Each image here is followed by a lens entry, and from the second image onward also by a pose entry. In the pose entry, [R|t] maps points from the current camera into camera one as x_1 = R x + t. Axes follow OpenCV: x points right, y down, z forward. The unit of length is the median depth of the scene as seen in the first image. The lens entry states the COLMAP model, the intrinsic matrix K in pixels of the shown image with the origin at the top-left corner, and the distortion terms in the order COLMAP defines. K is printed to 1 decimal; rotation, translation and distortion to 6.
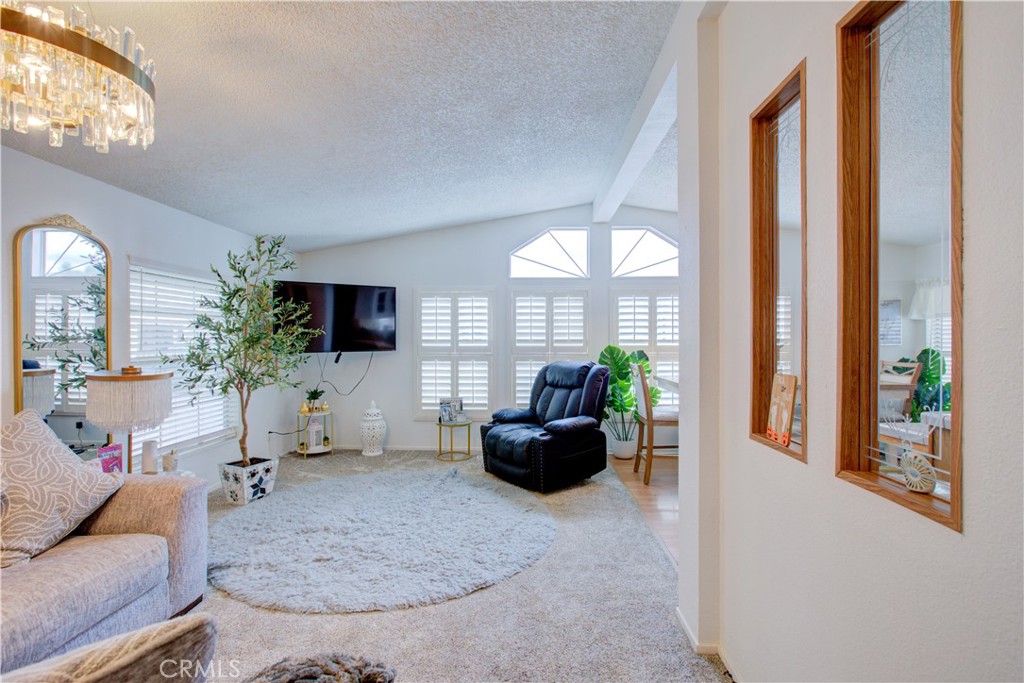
lens RADIAL K [[462.6, 0, 512.0], [0, 462.6, 341.5], [0, 0, 1]] dist [-0.015790, 0.007241]
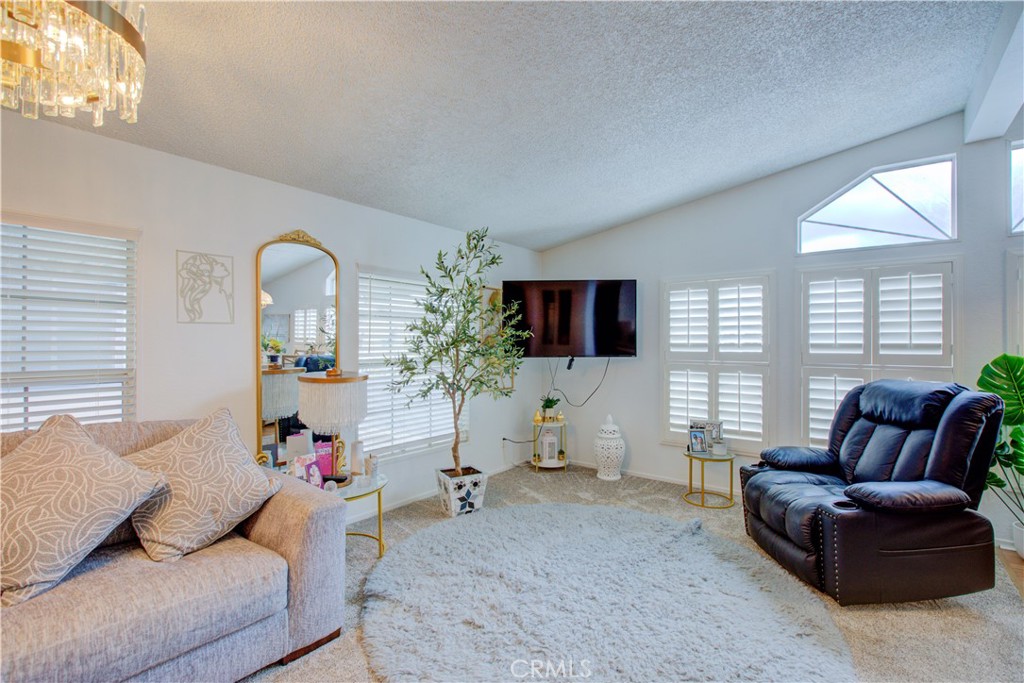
lens RADIAL K [[462.6, 0, 512.0], [0, 462.6, 341.5], [0, 0, 1]] dist [-0.015790, 0.007241]
pose [[0.812247, 0.000186, -0.583314, 0.064726], [-0.004960, 0.999966, -0.006587, -0.001036], [0.583293, 0.008243, 0.812220, 0.262261]]
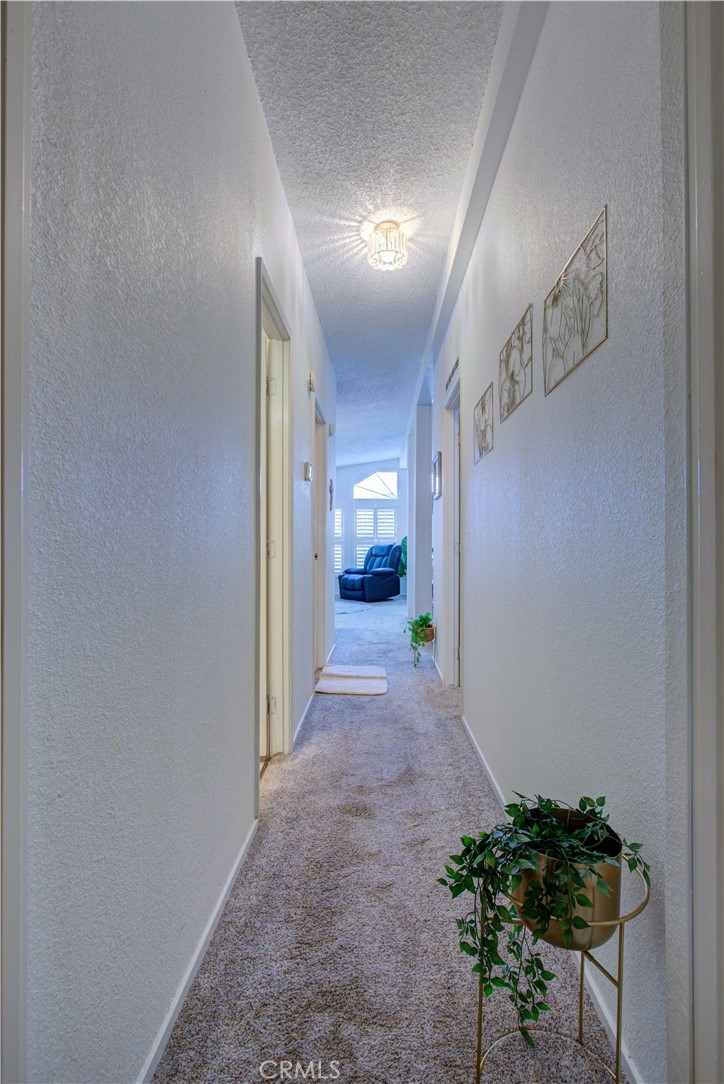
lens RADIAL K [[489.7, 0, 357.7], [0, 489.7, 547.7], [0, 0, 1]] dist [-0.015790, 0.007241]
pose [[0.999988, 0.000723, 0.004918, 0.005542], [-0.000681, 0.999962, -0.008667, 0.092101], [-0.004924, 0.008664, 0.999950, -1.200901]]
